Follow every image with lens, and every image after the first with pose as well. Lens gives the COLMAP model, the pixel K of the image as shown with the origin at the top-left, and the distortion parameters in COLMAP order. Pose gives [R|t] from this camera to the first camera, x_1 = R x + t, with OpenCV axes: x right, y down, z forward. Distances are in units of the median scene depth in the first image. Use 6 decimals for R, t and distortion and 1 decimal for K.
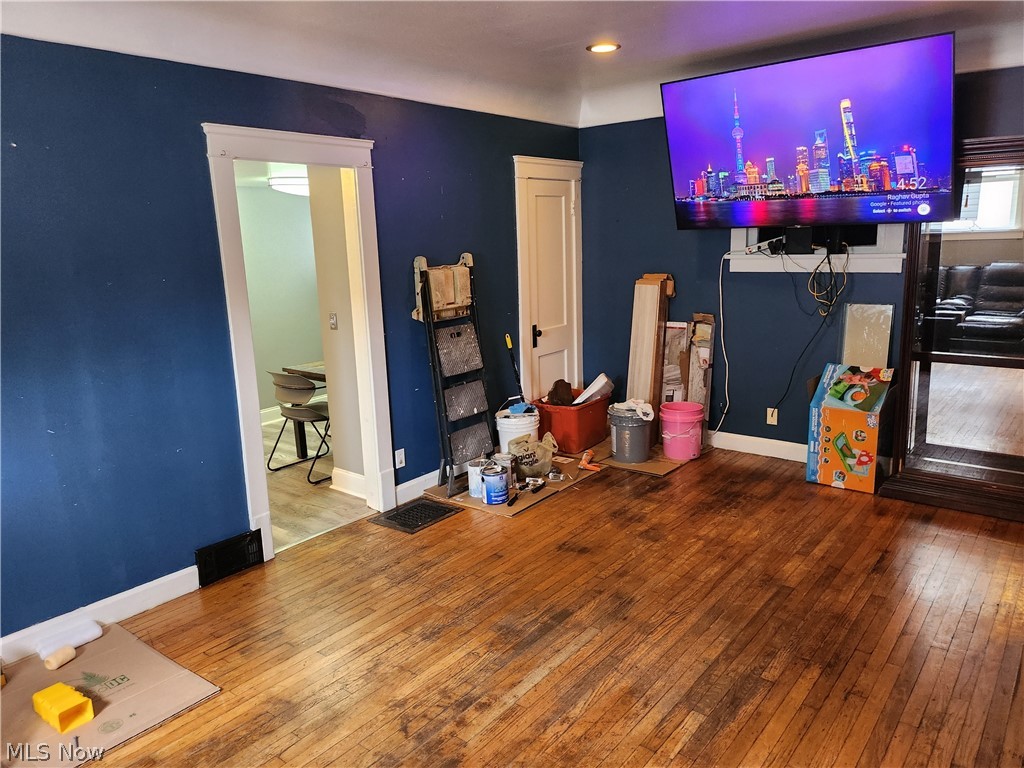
lens RADIAL K [[732.0, 0, 517.9], [0, 732.0, 379.5], [0, 0, 1]] dist [0.080372, -0.090692]
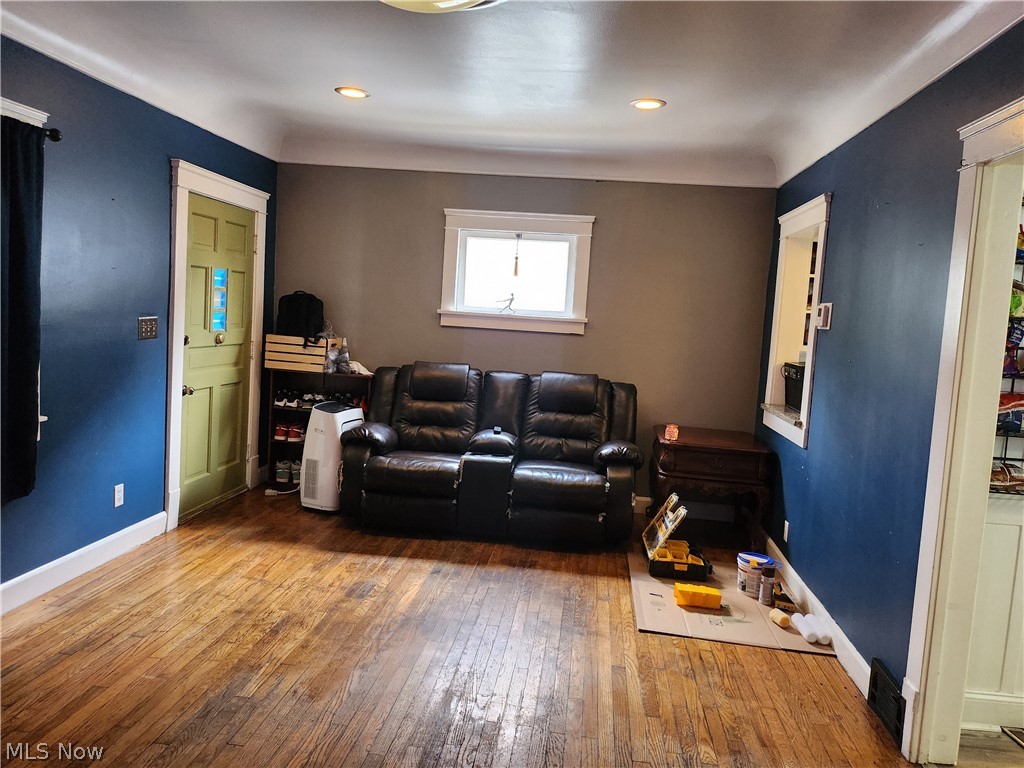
lens RADIAL K [[732.0, 0, 517.9], [0, 732.0, 379.5], [0, 0, 1]] dist [0.080372, -0.090692]
pose [[-0.846222, 0.025958, -0.532198, 0.455417], [-0.141246, 0.952151, 0.271030, -0.316580], [0.513769, 0.304523, -0.802065, 1.873572]]
